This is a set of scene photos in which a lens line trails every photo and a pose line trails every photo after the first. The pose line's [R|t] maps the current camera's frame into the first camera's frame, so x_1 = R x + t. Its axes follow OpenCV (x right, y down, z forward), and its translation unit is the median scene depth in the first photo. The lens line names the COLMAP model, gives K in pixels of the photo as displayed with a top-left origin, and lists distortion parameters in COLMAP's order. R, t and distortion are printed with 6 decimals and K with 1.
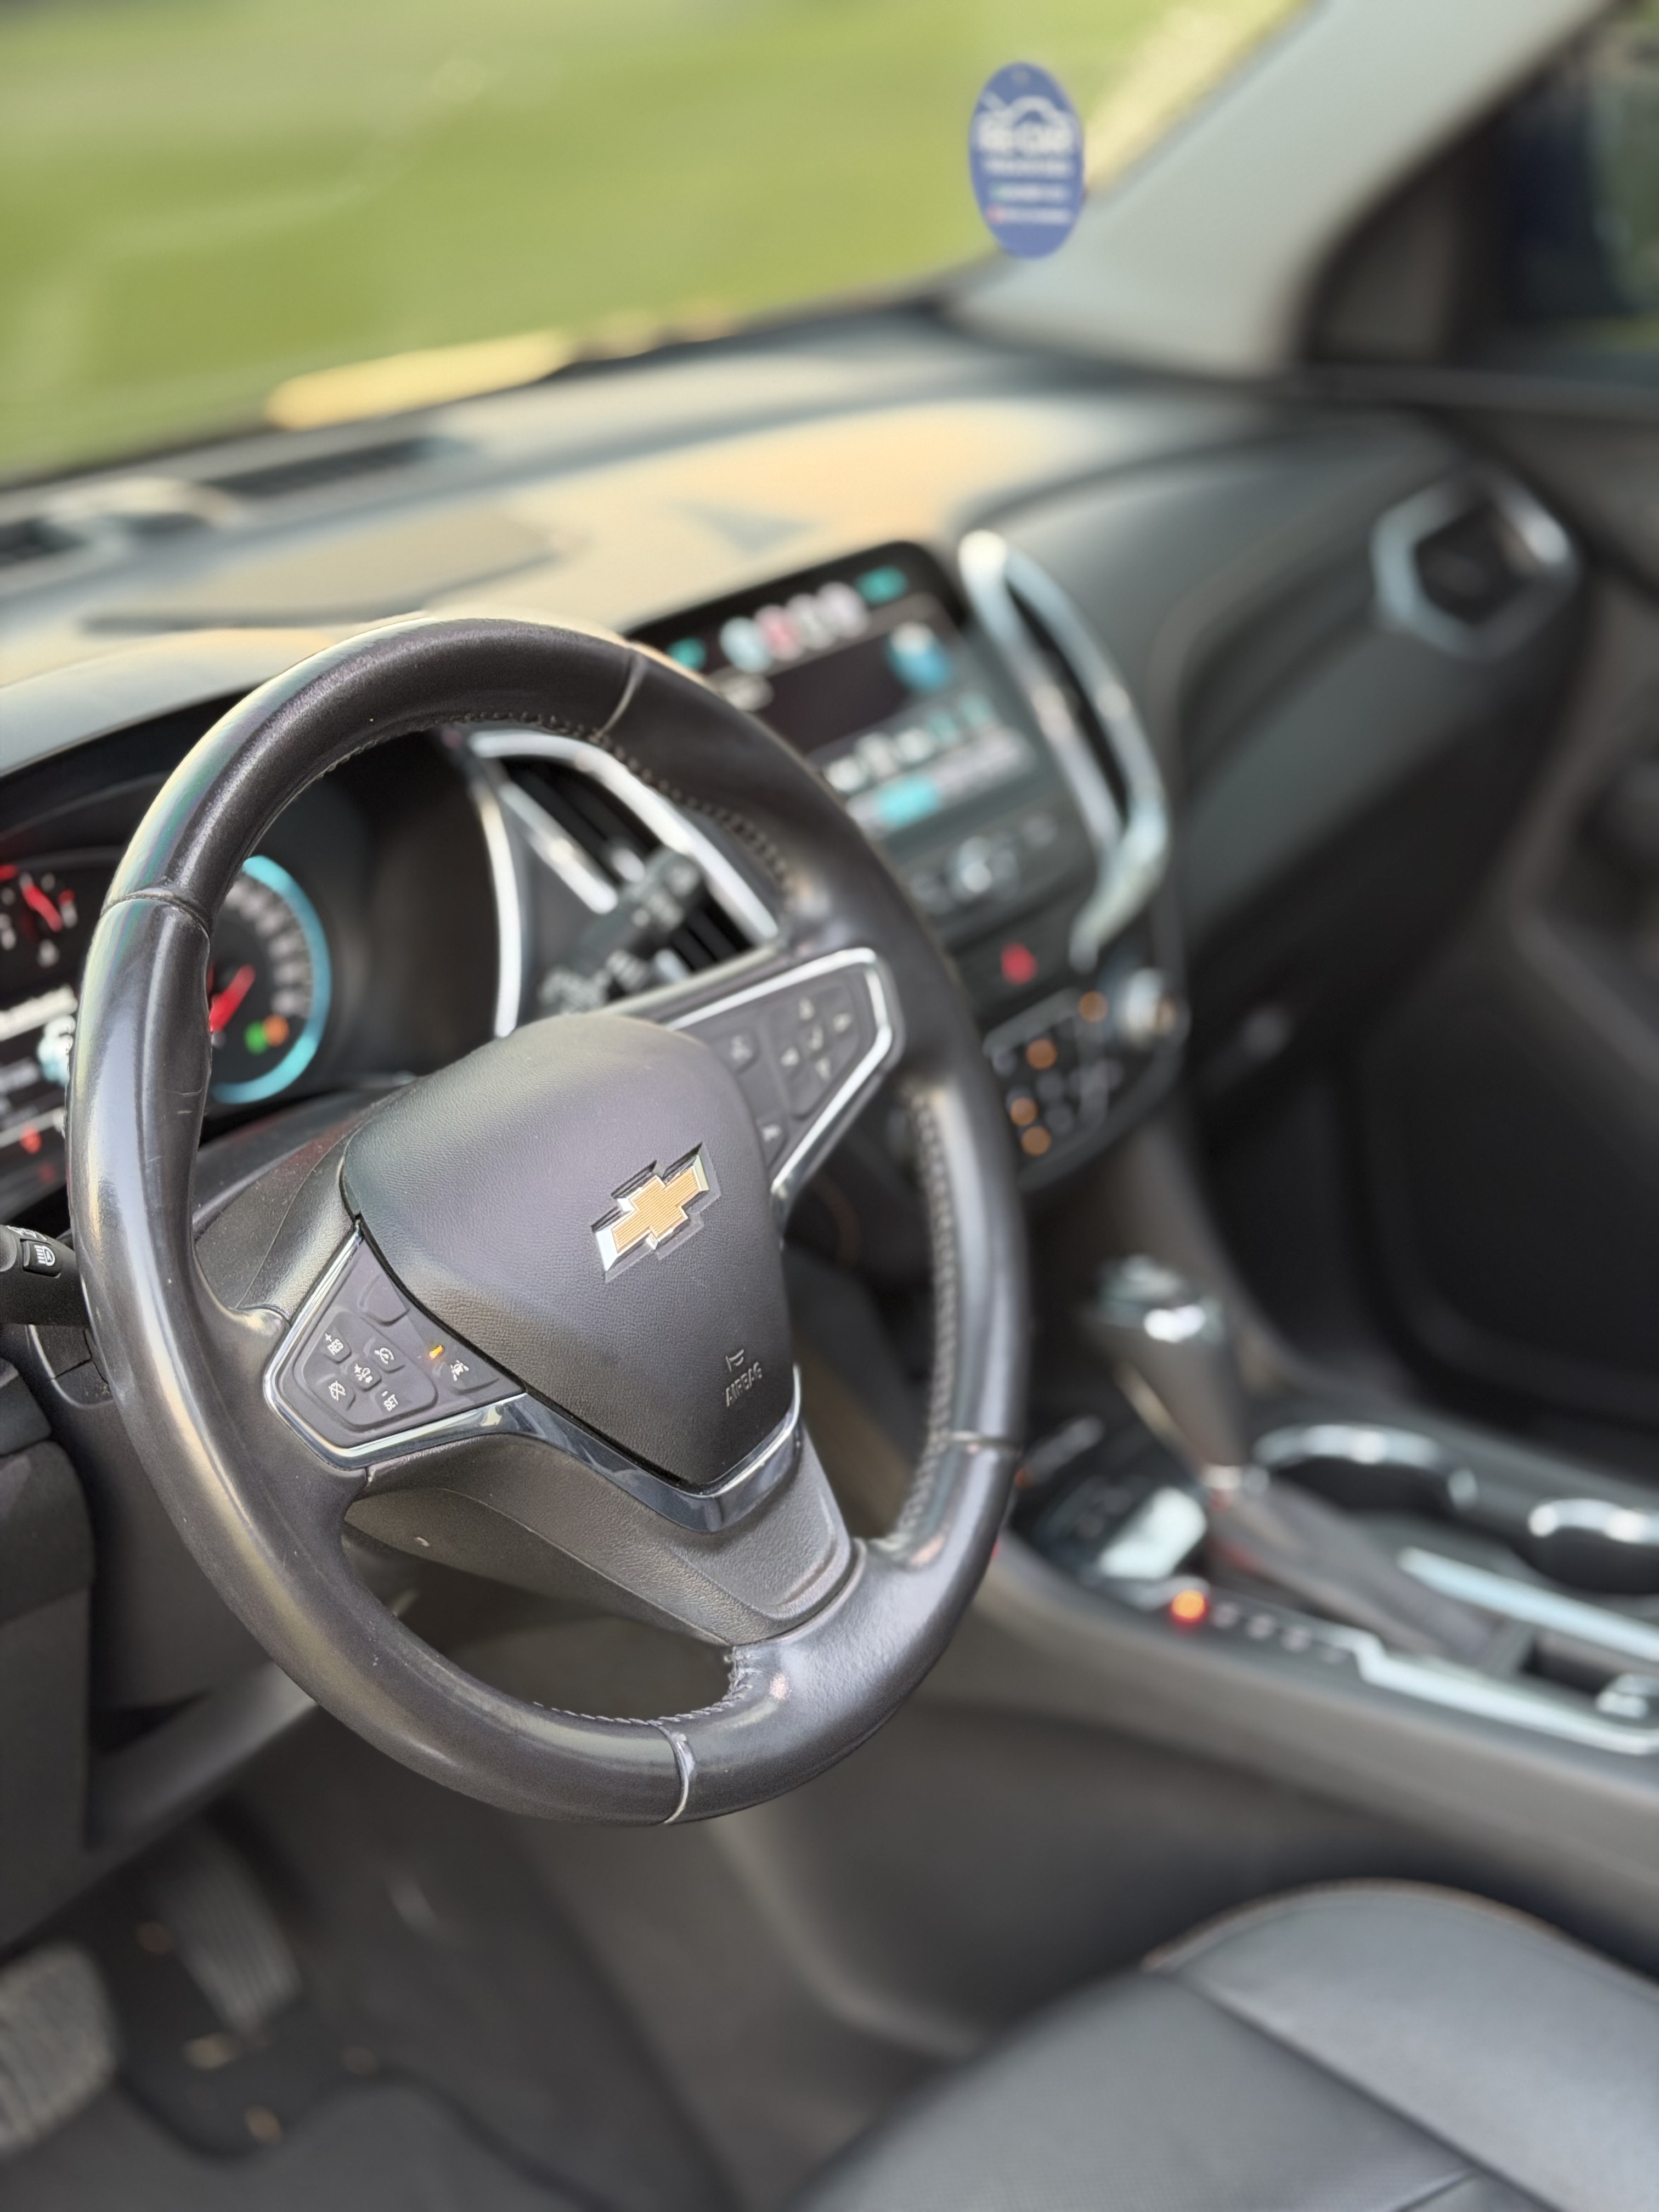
lens RADIAL K [[3059.4, 0, 838.0], [0, 3059.4, 1123.0], [0, 0, 1]] dist [0.139859, -0.213113]
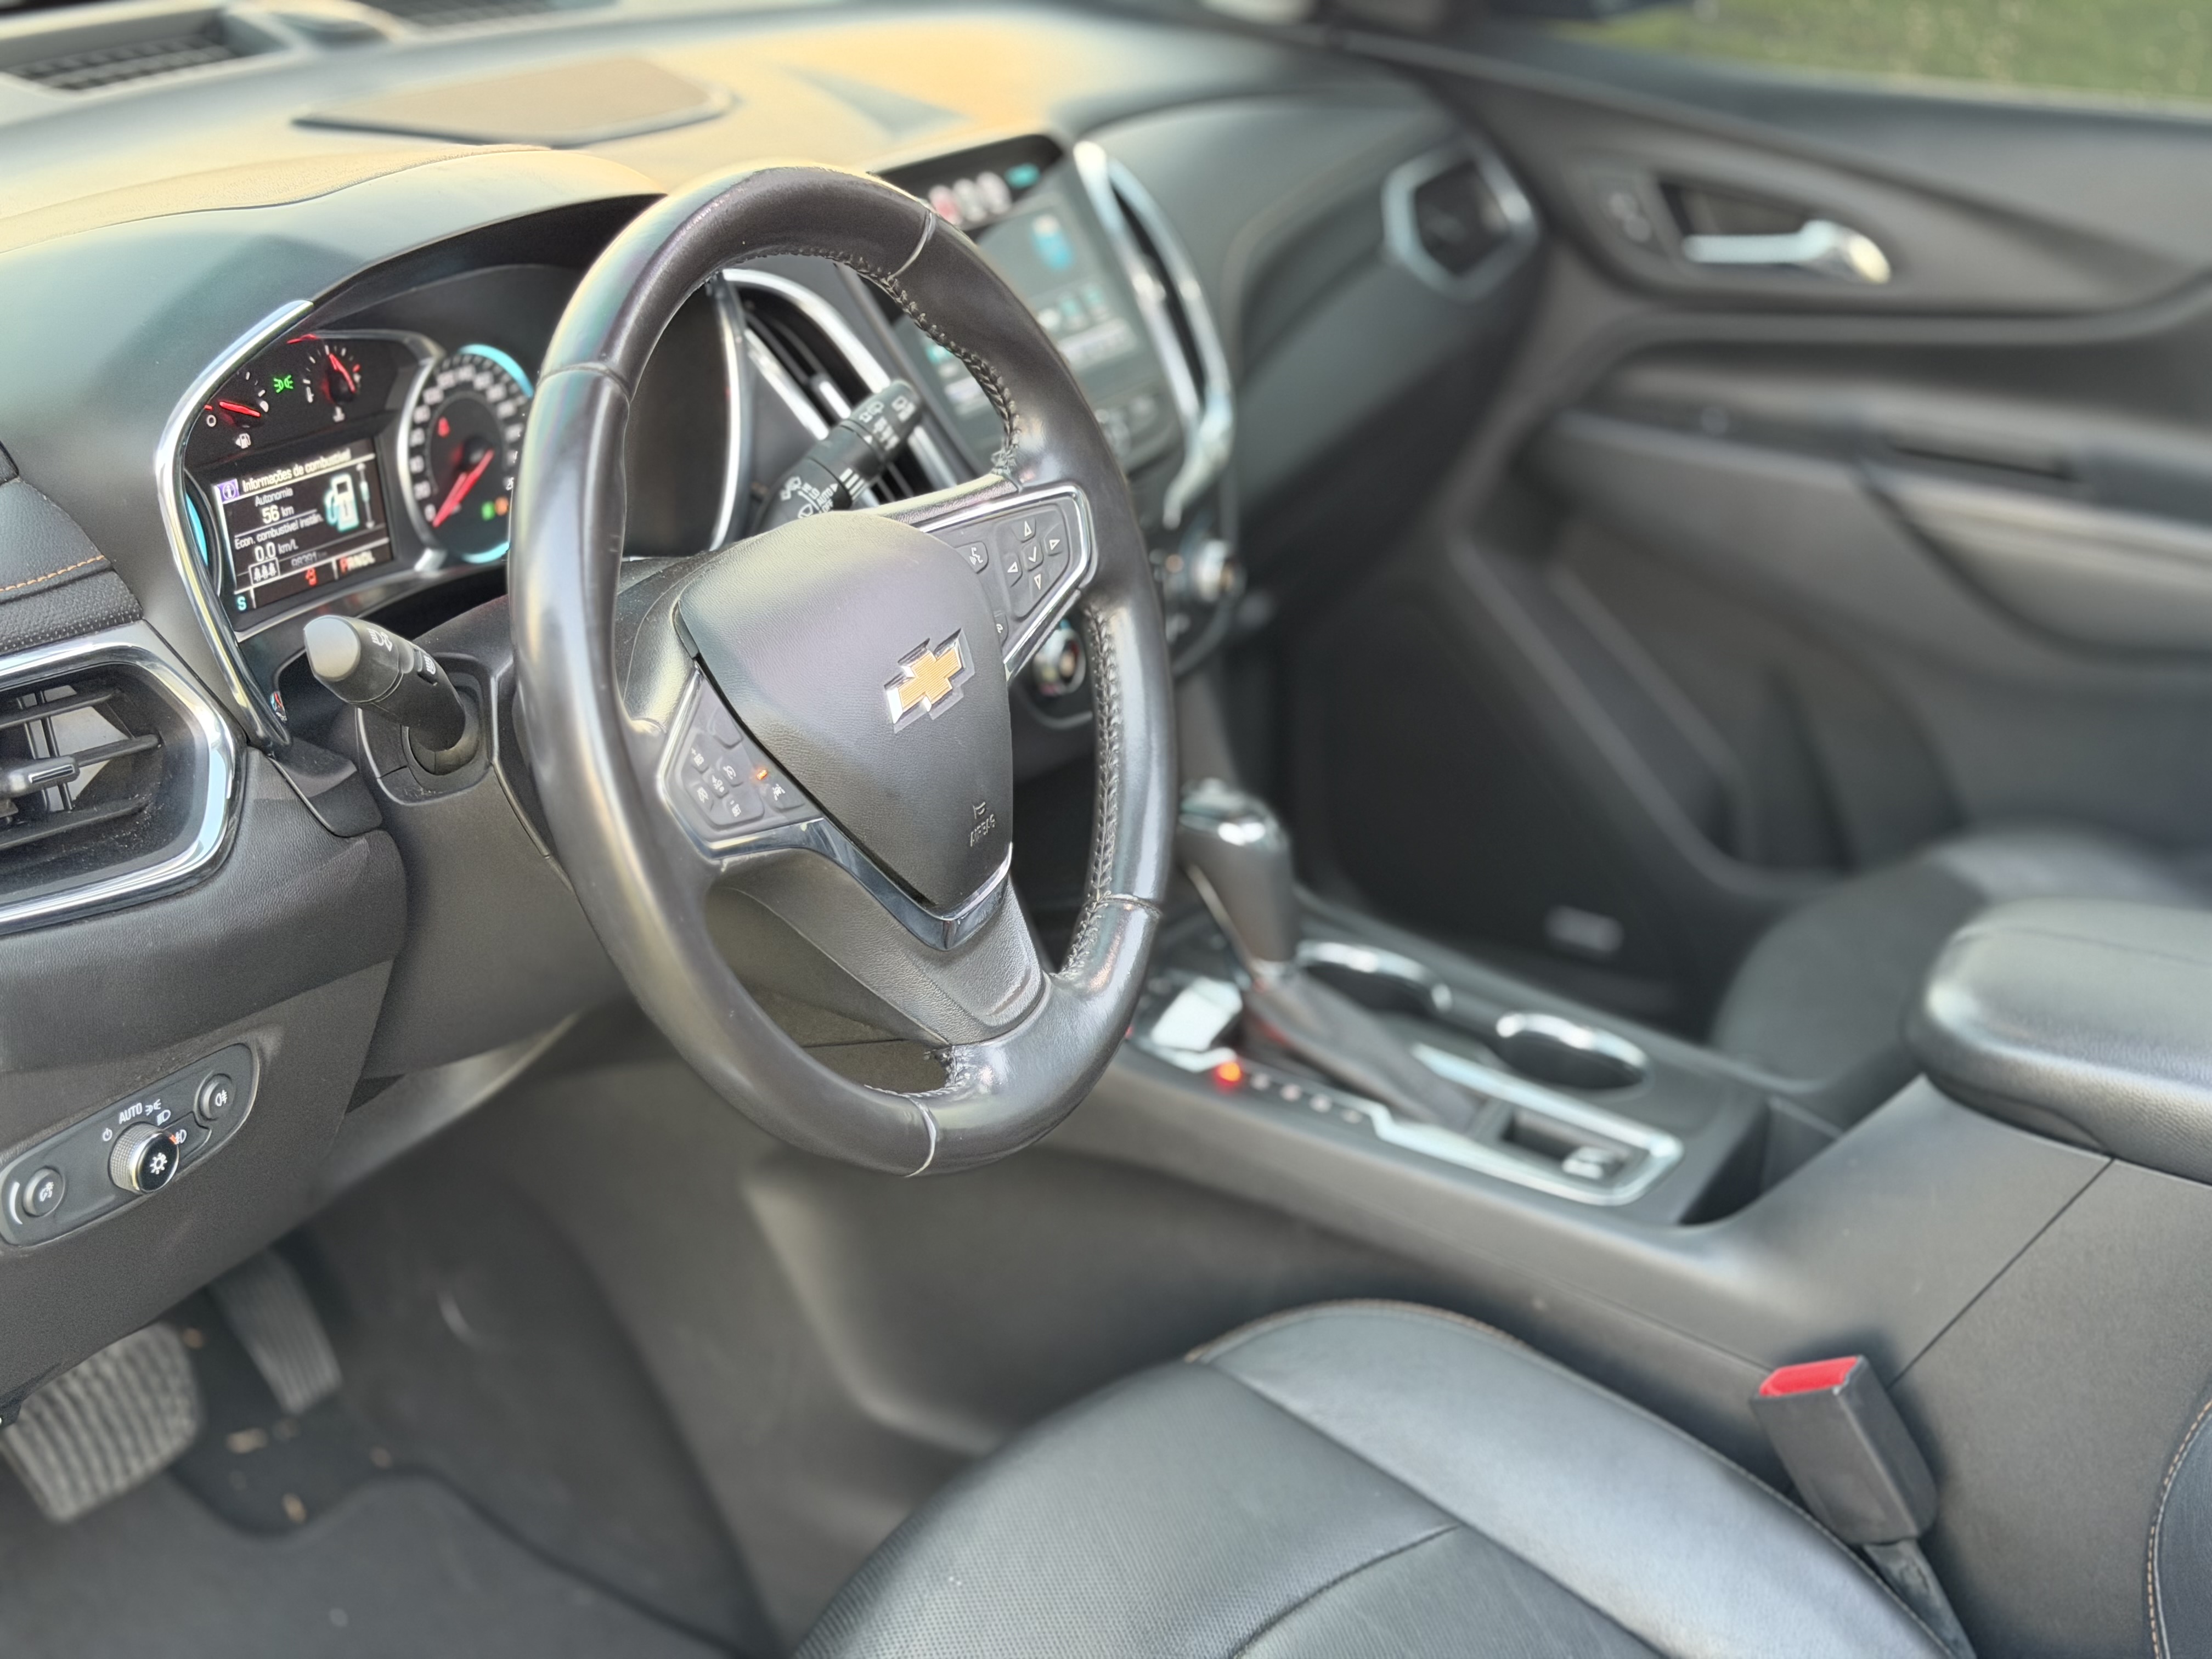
lens RADIAL K [[3059.4, 0, 1104.6], [0, 3059.4, 824.2], [0, 0, 1]] dist [0.139859, -0.213113]
pose [[0.980440, 0.083989, 0.177998, -0.169920], [-0.089587, 0.995699, 0.023635, 0.042836], [-0.175247, -0.039119, 0.983747, -0.168271]]
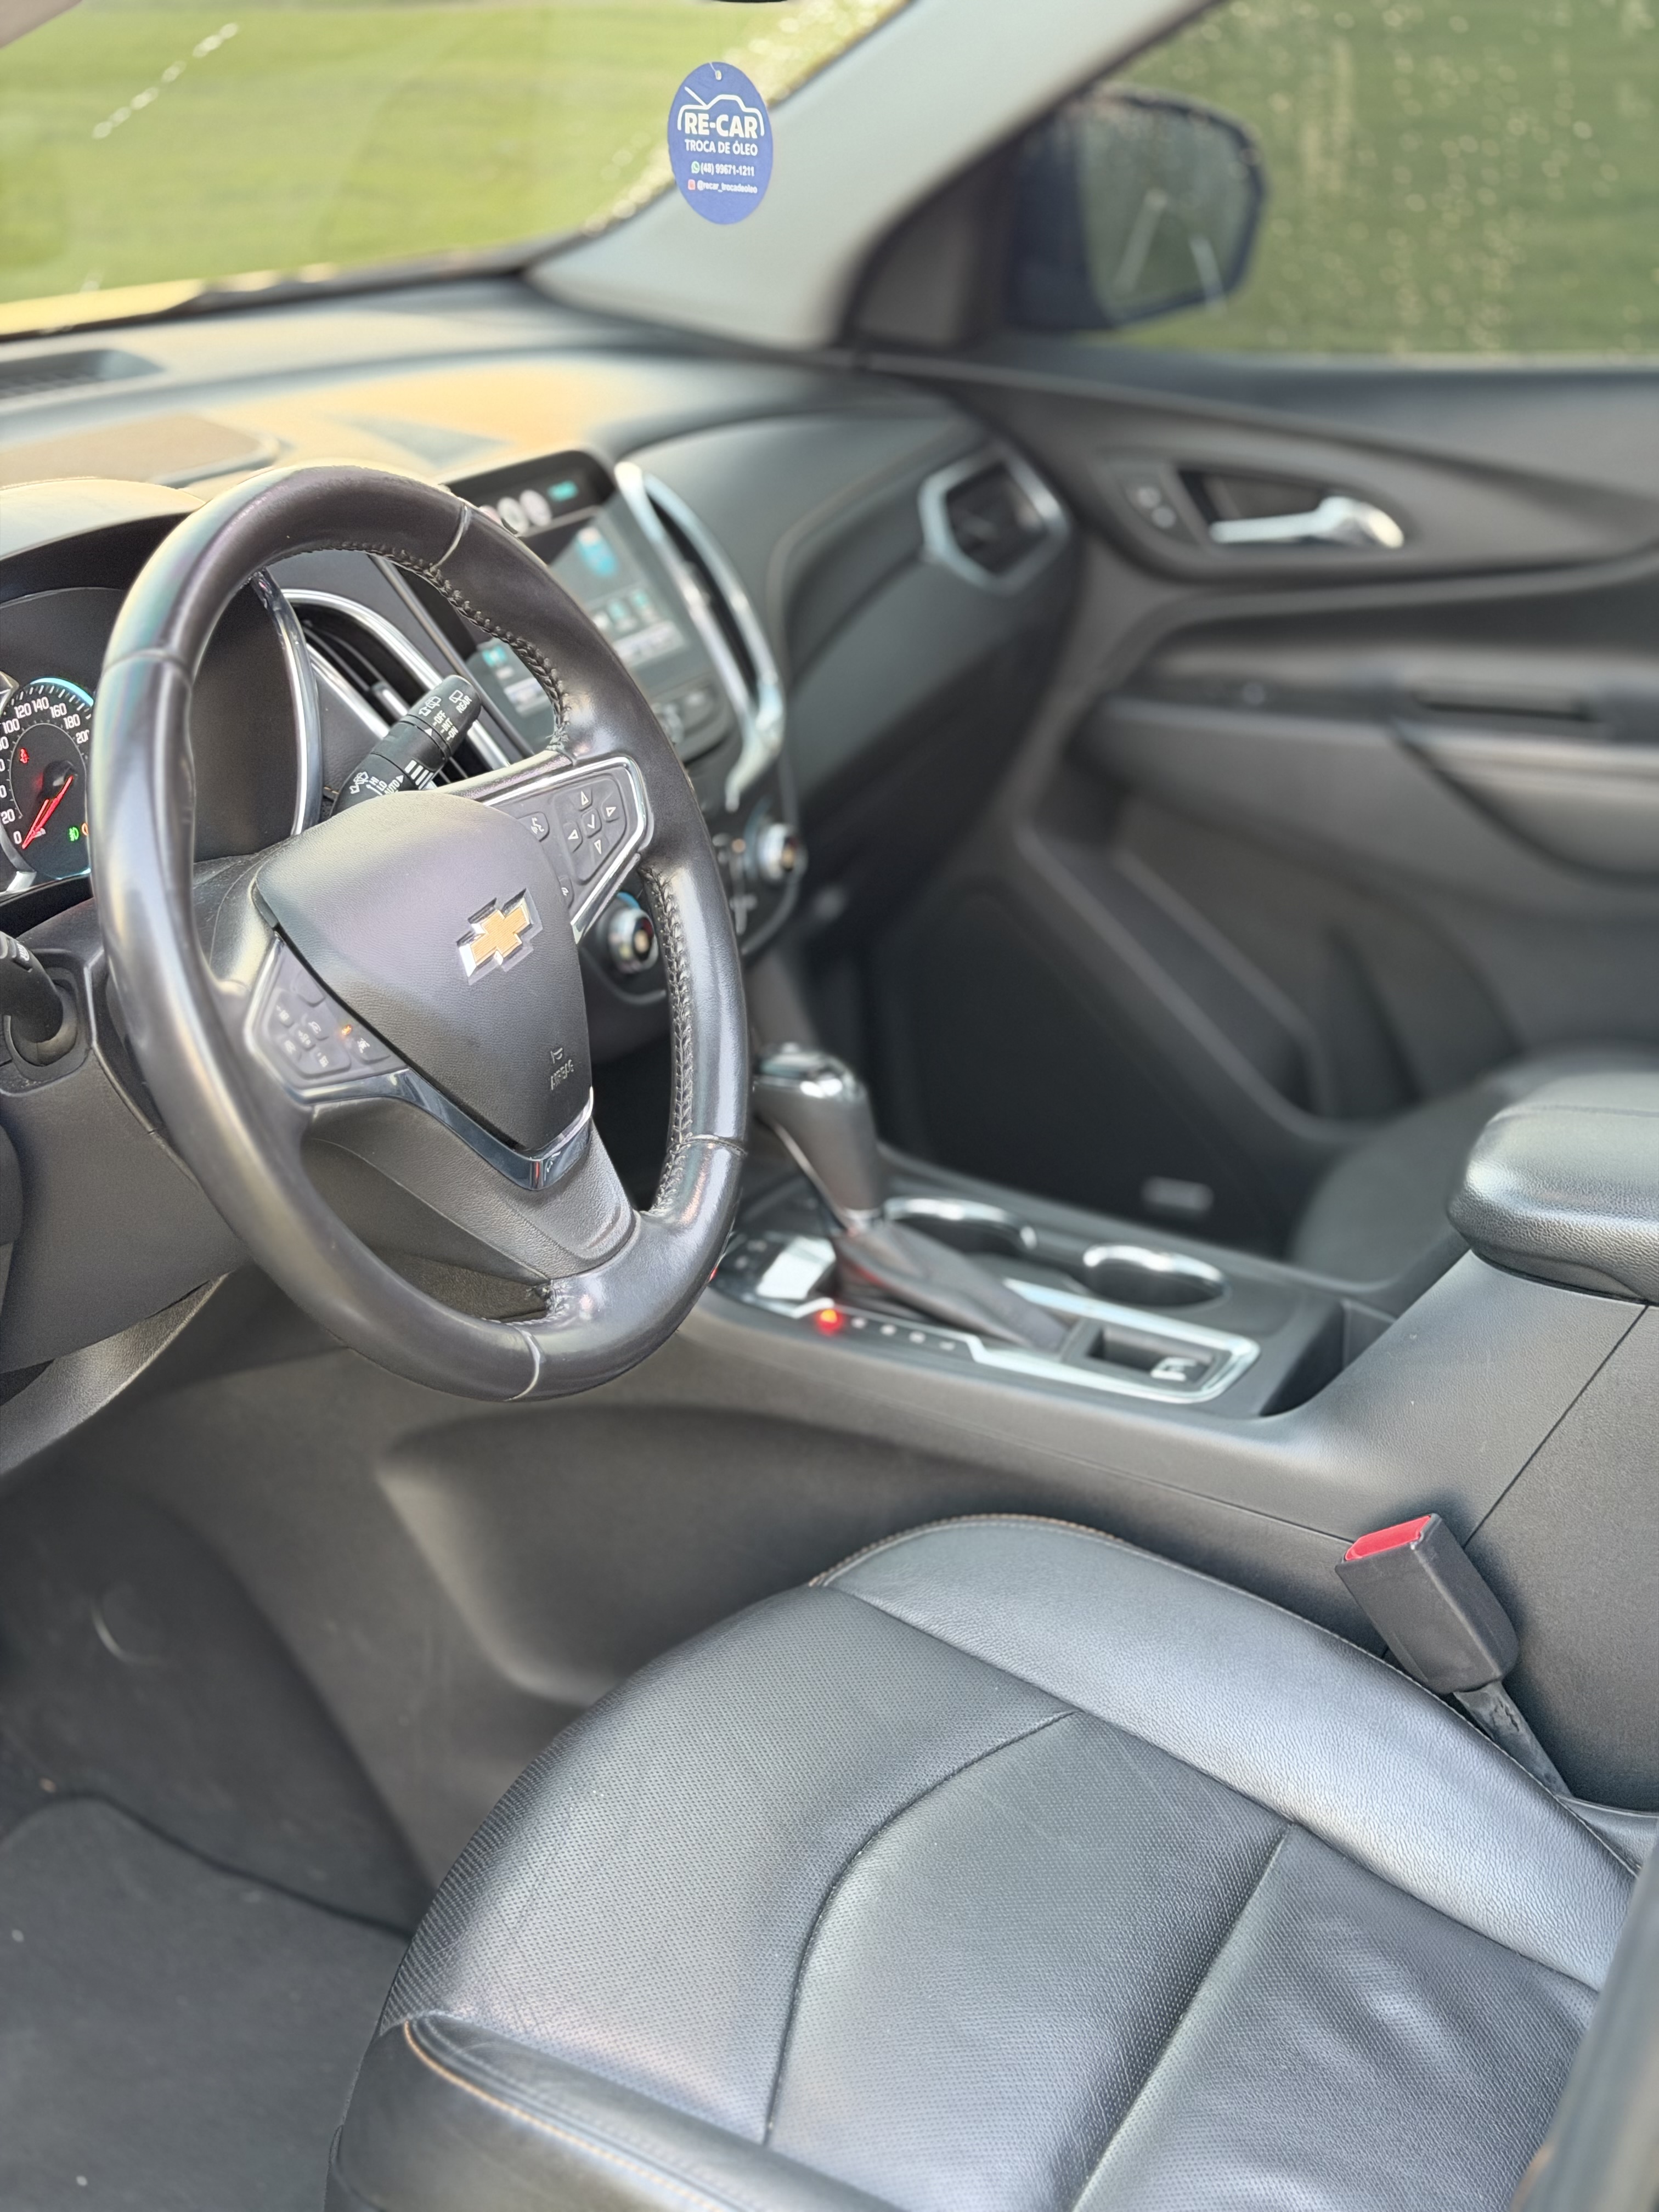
lens RADIAL K [[3059.4, 0, 838.0], [0, 3059.4, 1123.0], [0, 0, 1]] dist [0.139859, -0.213113]
pose [[0.978182, 0.005343, 0.207680, -0.157607], [-0.004061, 0.999970, -0.006601, 0.097102], [-0.207709, 0.005613, 0.978175, -0.240202]]
